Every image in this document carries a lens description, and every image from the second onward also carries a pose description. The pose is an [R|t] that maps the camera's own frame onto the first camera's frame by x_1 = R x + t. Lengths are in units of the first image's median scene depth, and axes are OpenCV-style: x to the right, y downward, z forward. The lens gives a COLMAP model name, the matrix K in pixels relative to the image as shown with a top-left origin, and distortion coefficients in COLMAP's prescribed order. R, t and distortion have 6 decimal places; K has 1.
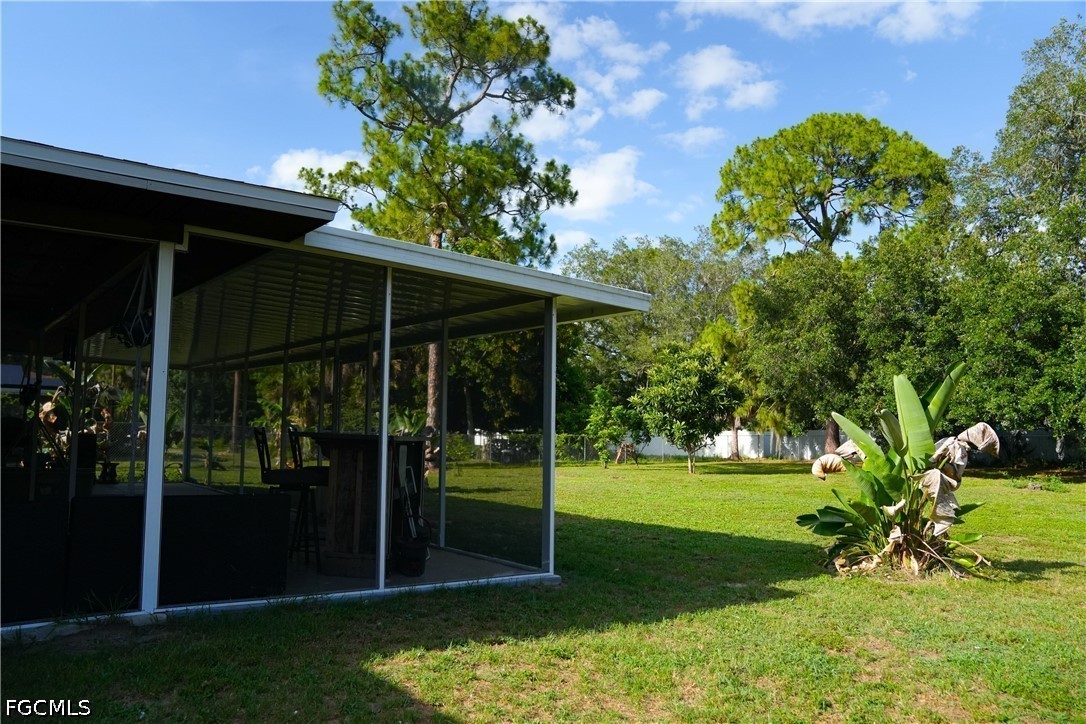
lens RADIAL K [[804.4, 0, 549.4], [0, 804.4, 359.7], [0, 0, 1]] dist [-0.062638, -0.002000]
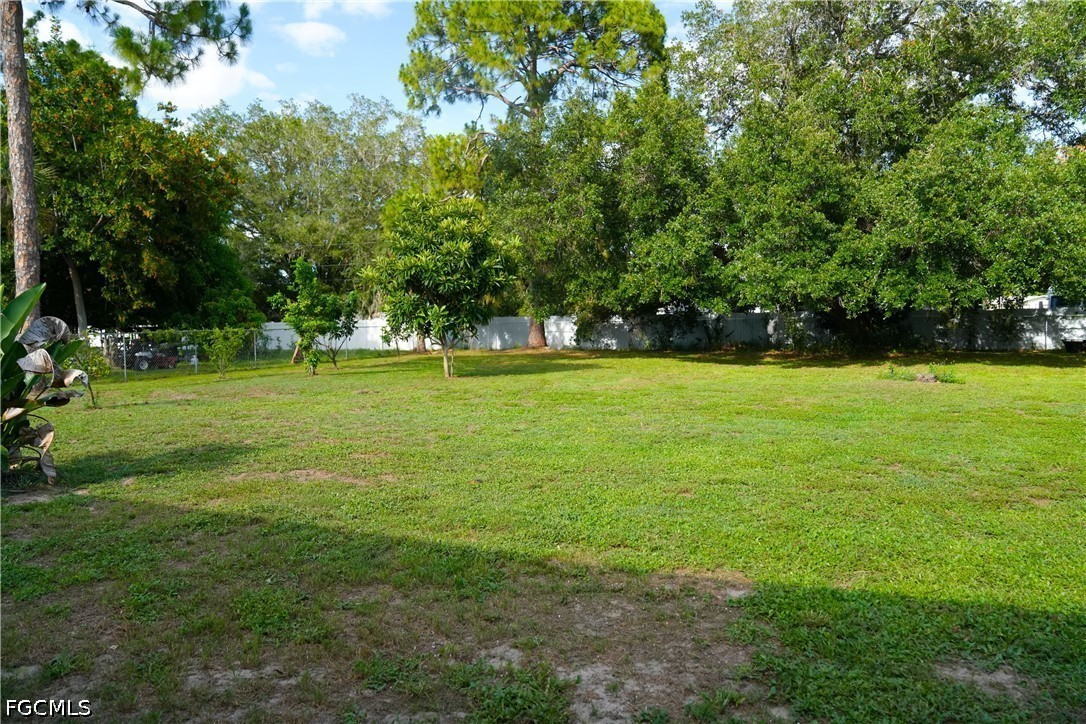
lens RADIAL K [[745.8, 0, 543.8], [0, 745.8, 362.3], [0, 0, 1]] dist [-0.131836, 0.096575]
pose [[0.878665, -0.048719, 0.474947, -0.056183], [-0.019994, 0.990153, 0.138558, 0.027946], [-0.477021, -0.131242, 0.869038, 0.313113]]
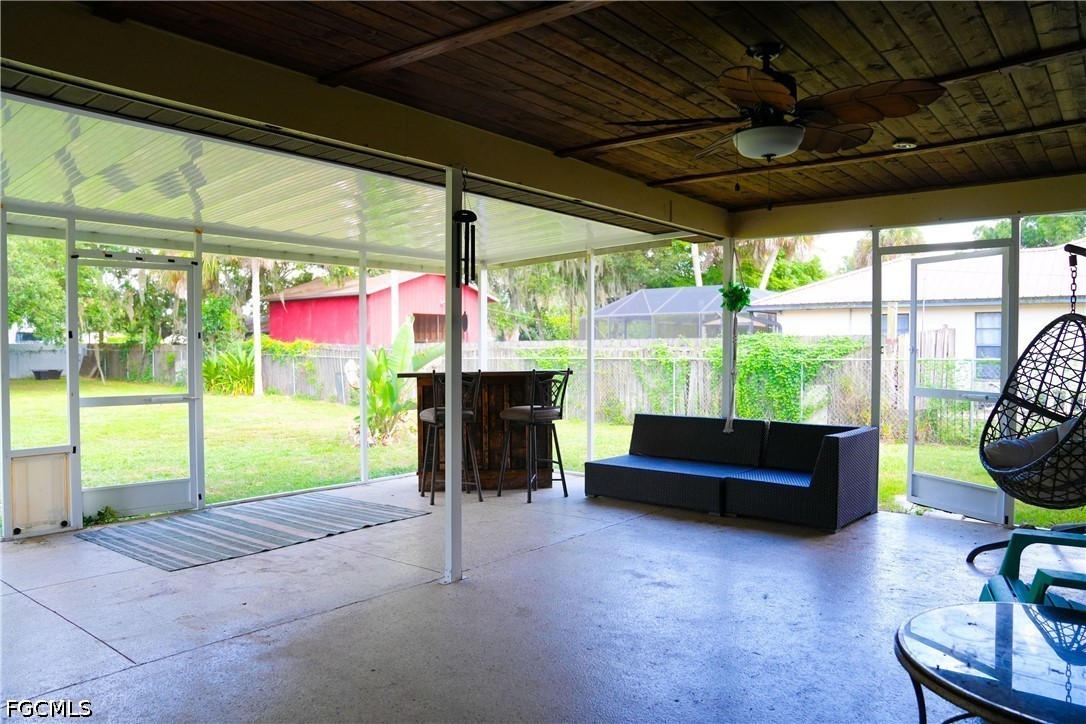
lens RADIAL K [[745.8, 0, 539.8], [0, 745.8, 362.3], [0, 0, 1]] dist [-0.131836, 0.096575]
pose [[-0.192217, -0.031666, 0.980841, -0.268311], [-0.091614, 0.995693, 0.014192, 0.013175], [-0.977067, -0.087131, -0.194290, 0.244509]]
